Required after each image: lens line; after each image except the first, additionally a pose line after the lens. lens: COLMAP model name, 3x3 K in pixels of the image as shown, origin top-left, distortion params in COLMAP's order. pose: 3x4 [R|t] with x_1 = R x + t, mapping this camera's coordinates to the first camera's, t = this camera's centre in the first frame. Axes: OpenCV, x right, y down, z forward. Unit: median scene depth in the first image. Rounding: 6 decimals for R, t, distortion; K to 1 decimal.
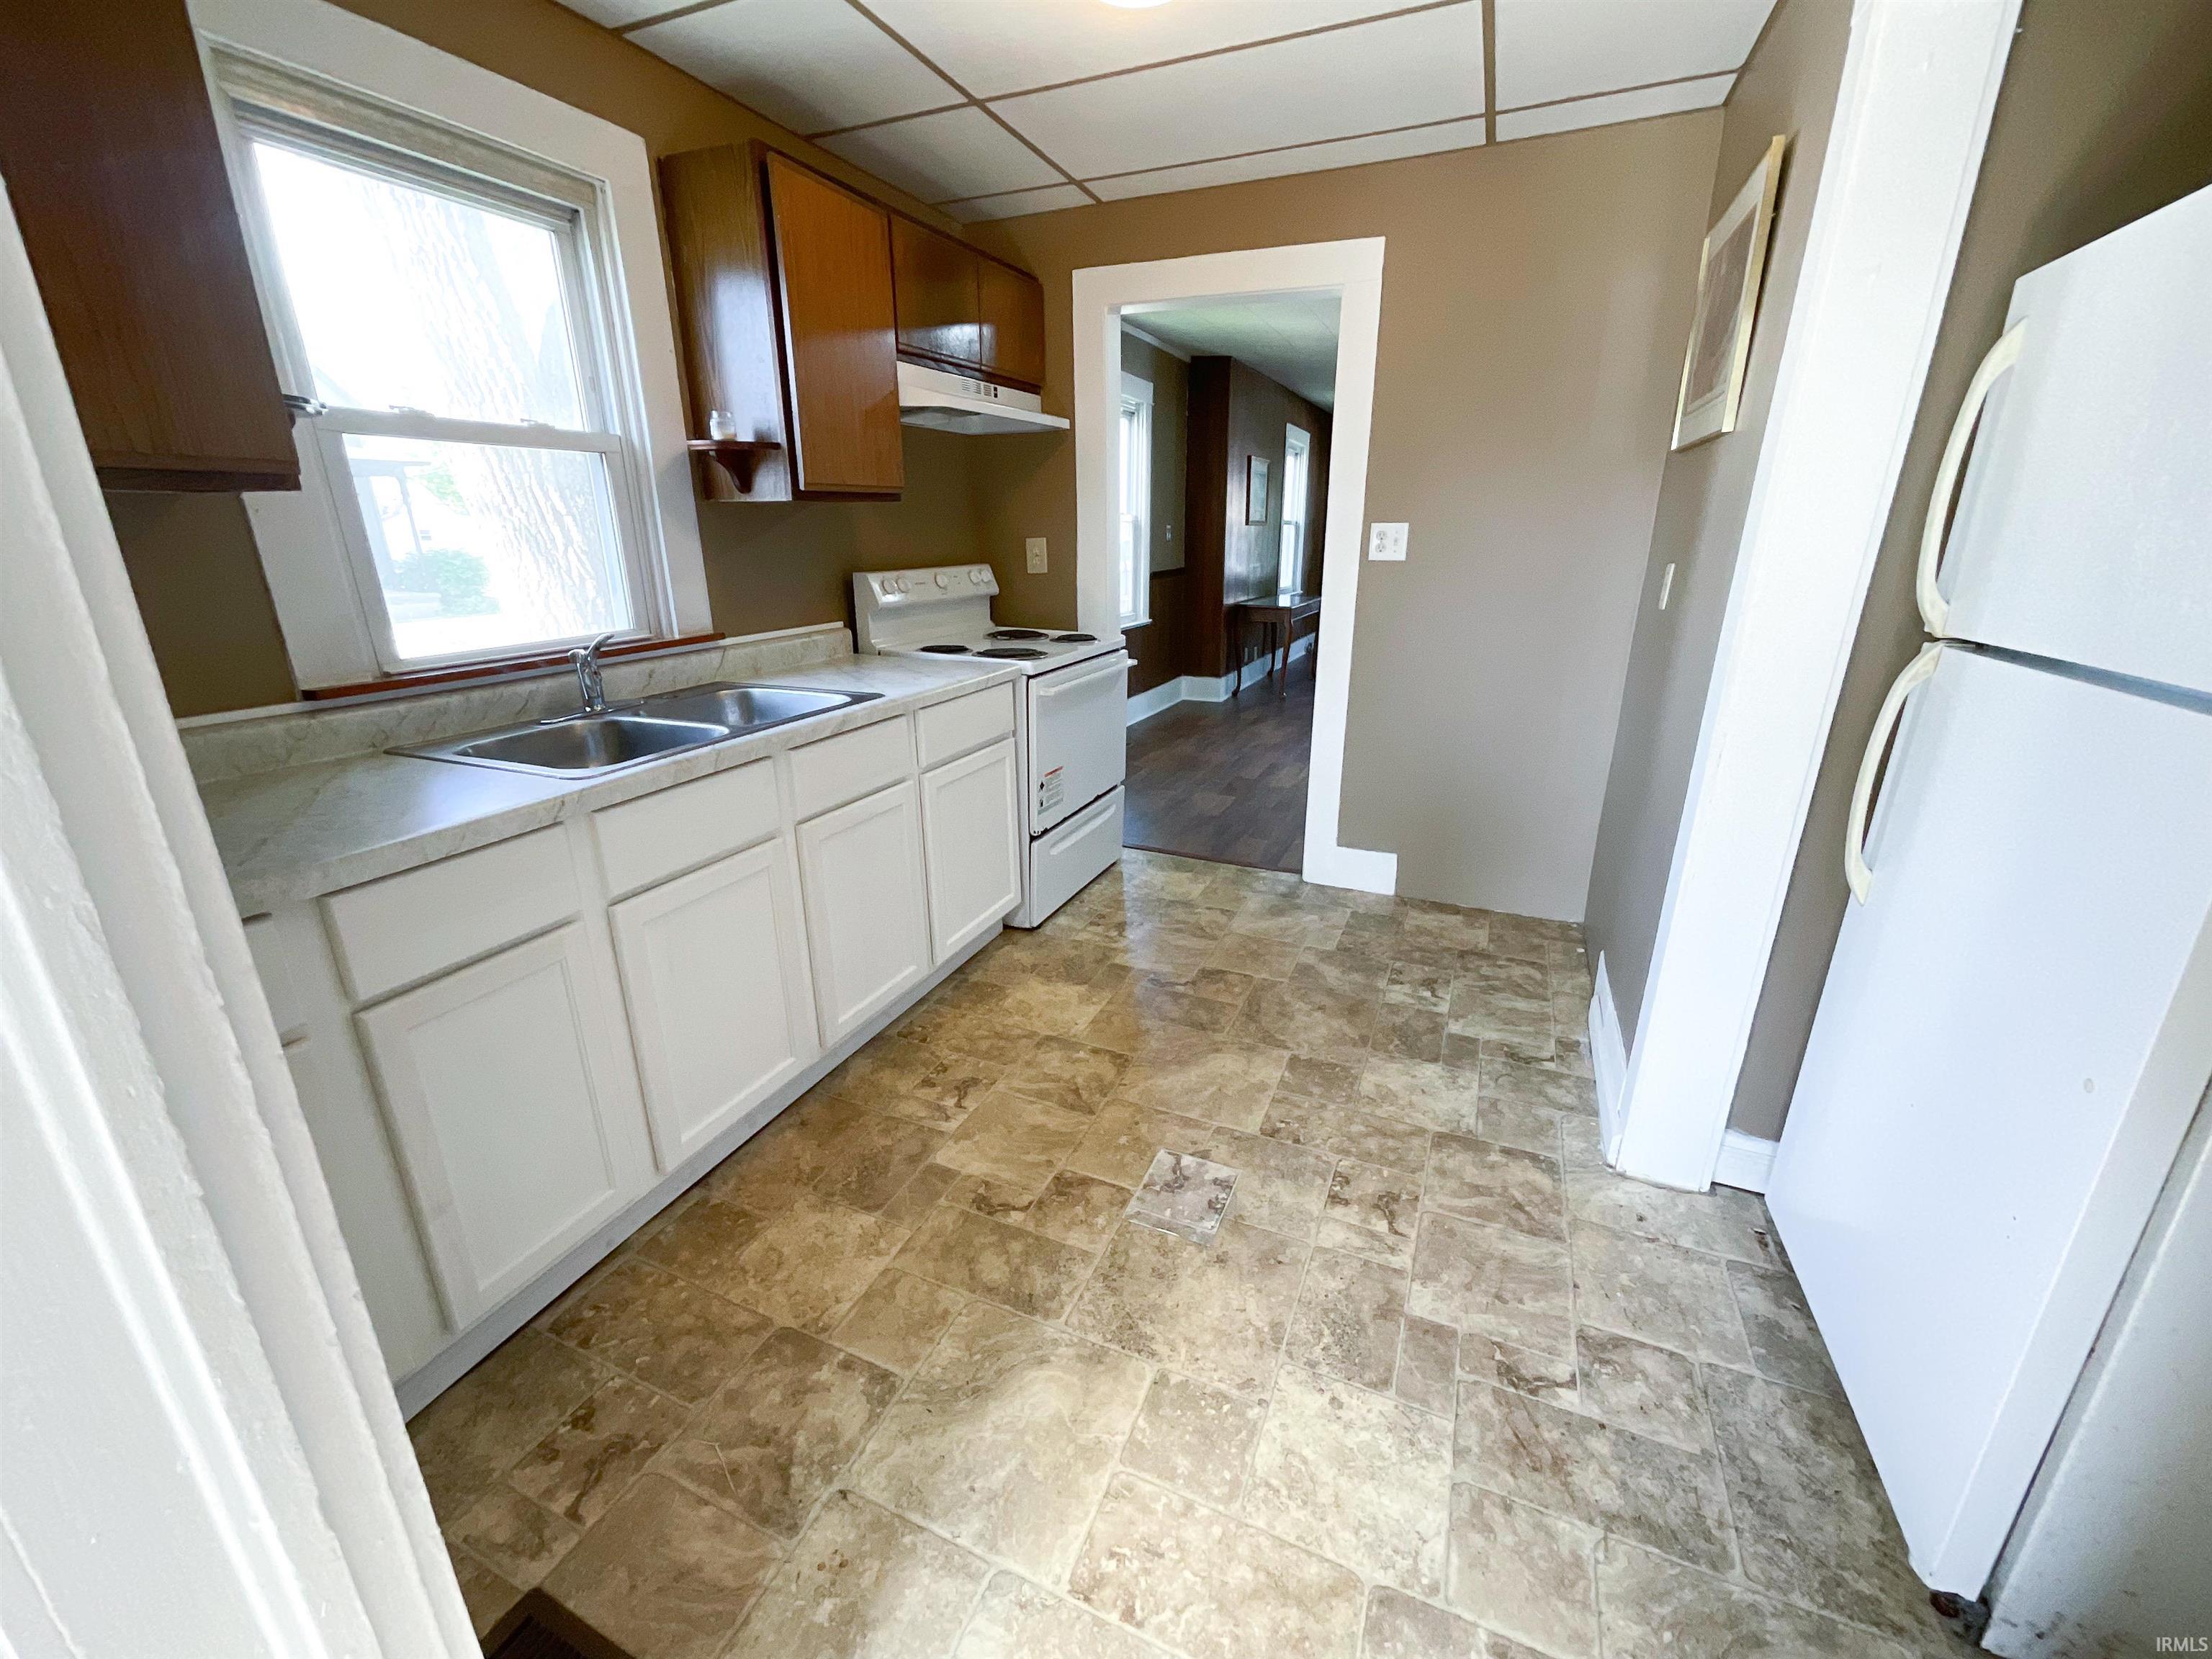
lens RADIAL K [[897.3, 0, 1104.3], [0, 897.3, 823.0], [0, 0, 1]] dist [-0.003471, 0.000329]
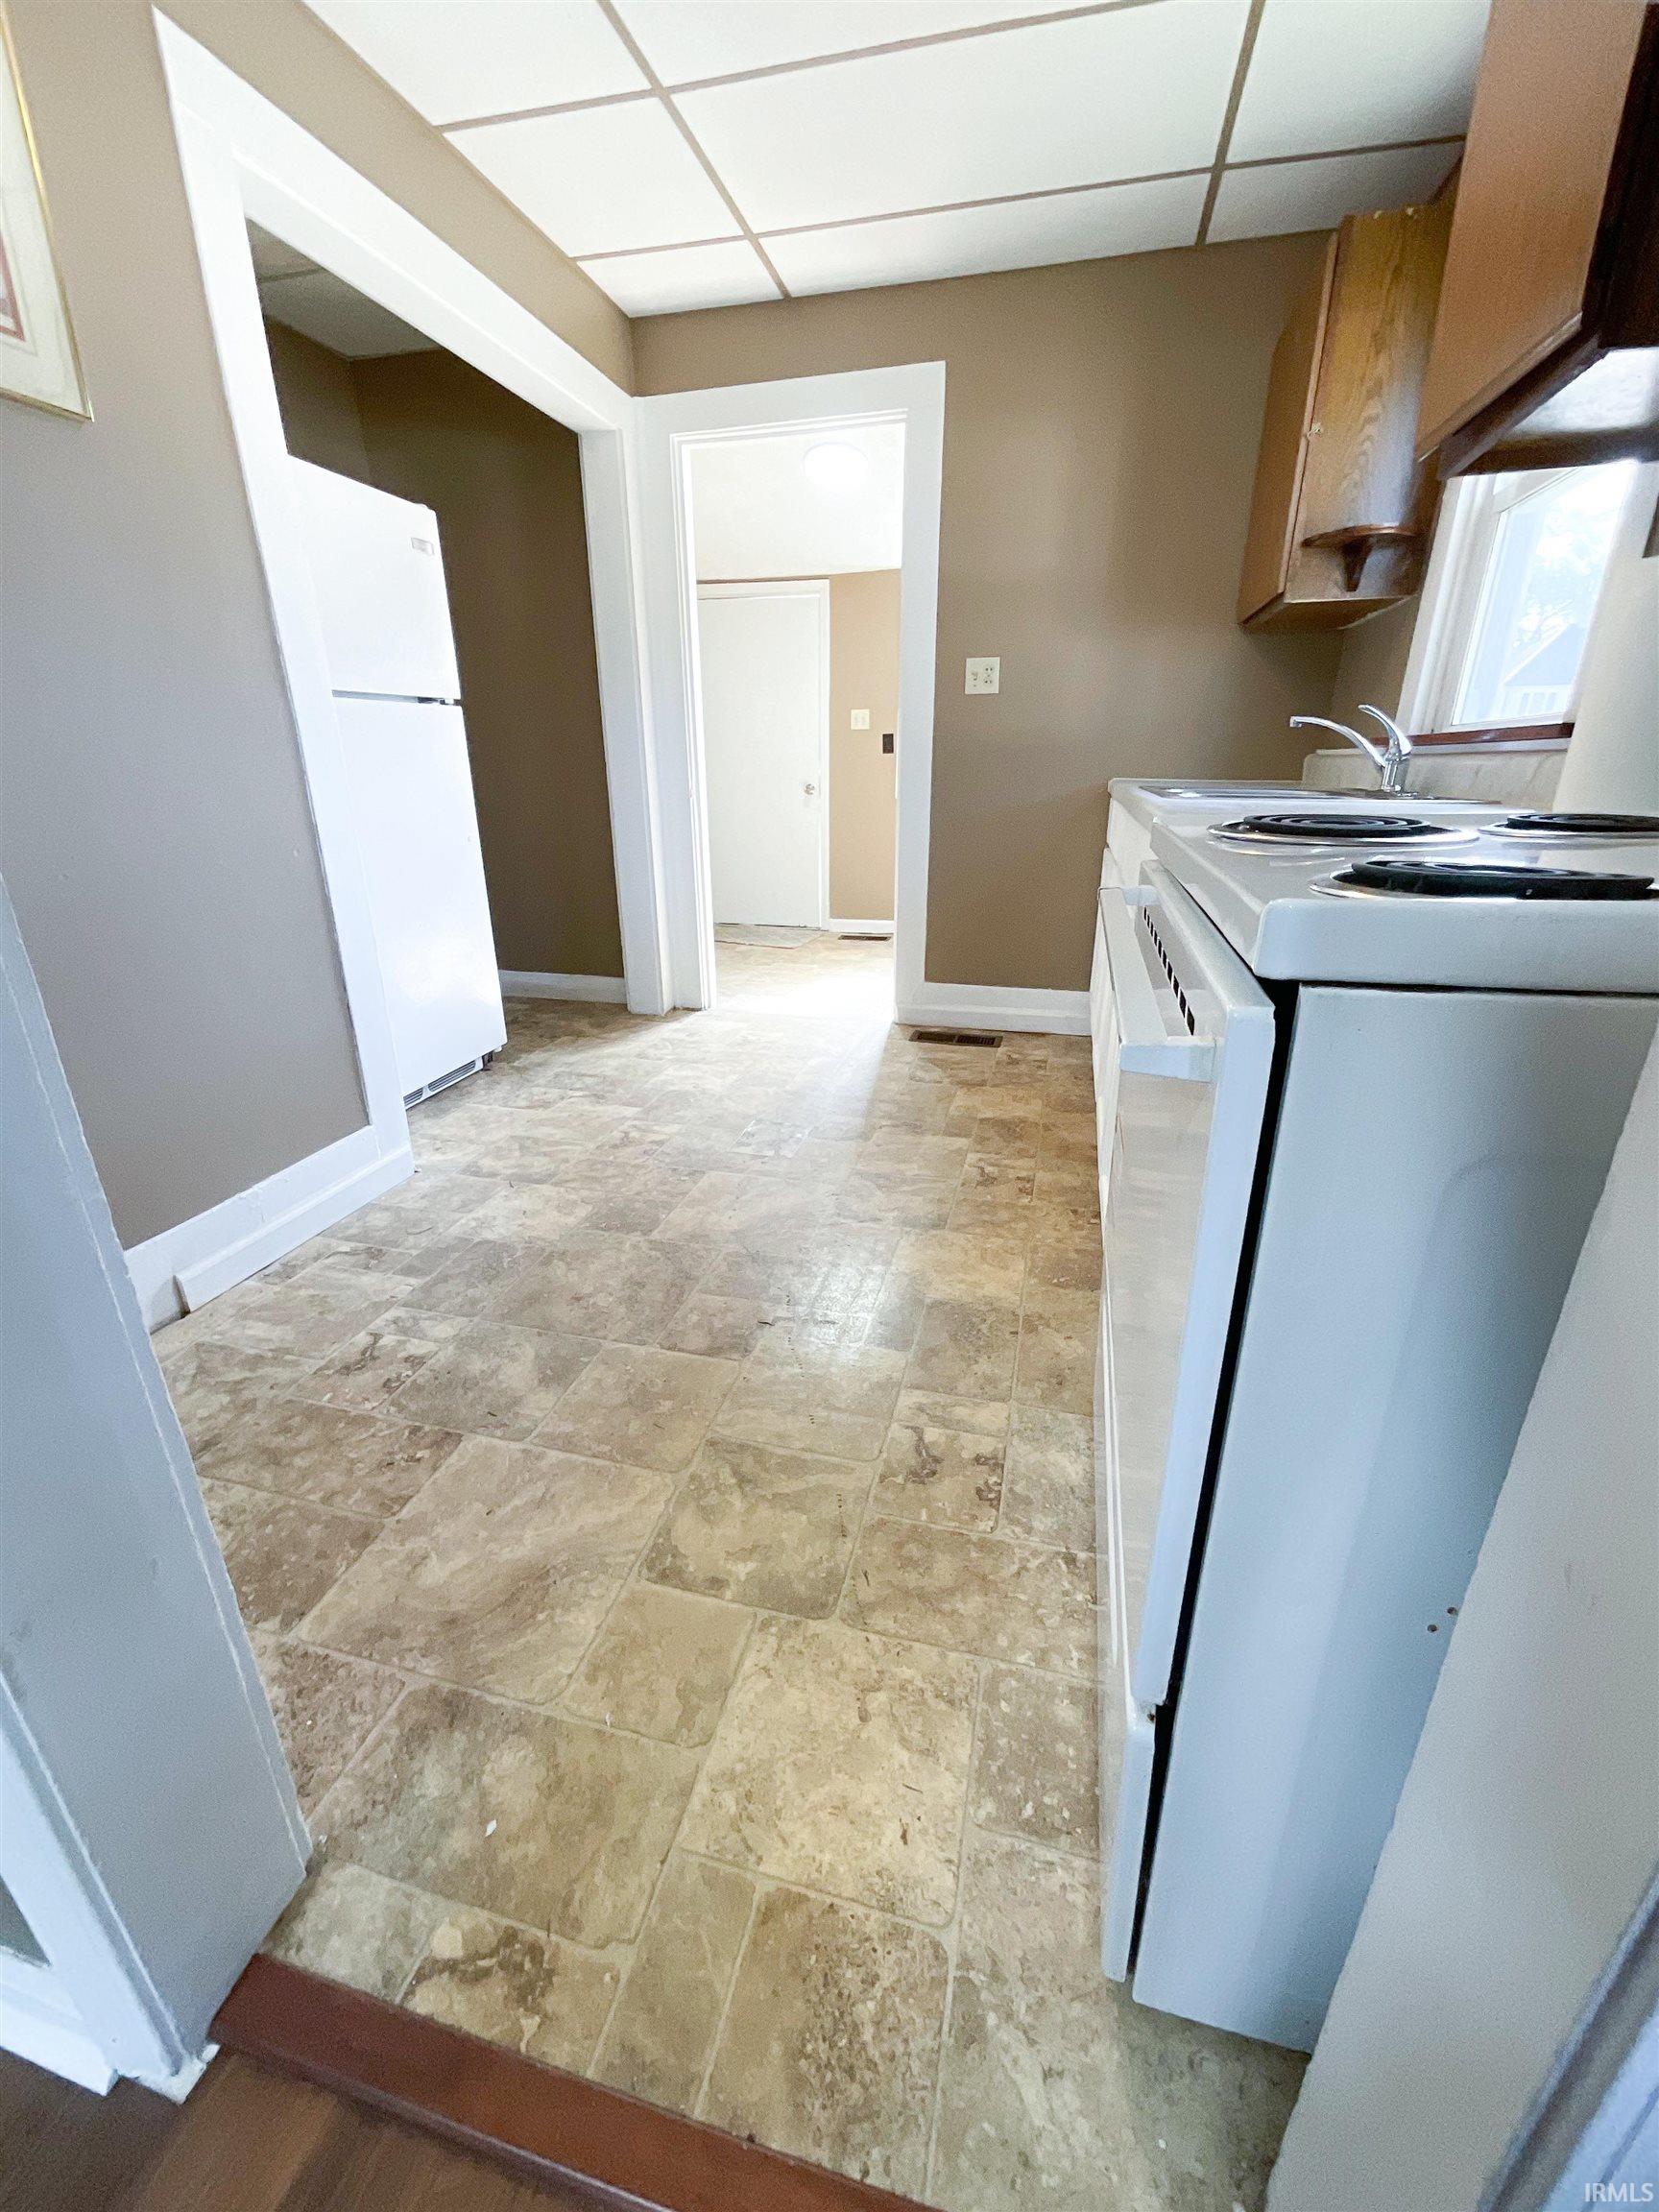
lens RADIAL K [[897.3, 0, 830.3], [0, 897.3, 1105.2], [0, 0, 1]] dist [-0.003471, 0.000329]
pose [[-0.987695, 0.061078, -0.143970, 0.165374], [-0.044313, 0.773552, 0.632182, -0.413972], [0.149981, 0.630782, -0.761327, 1.720595]]
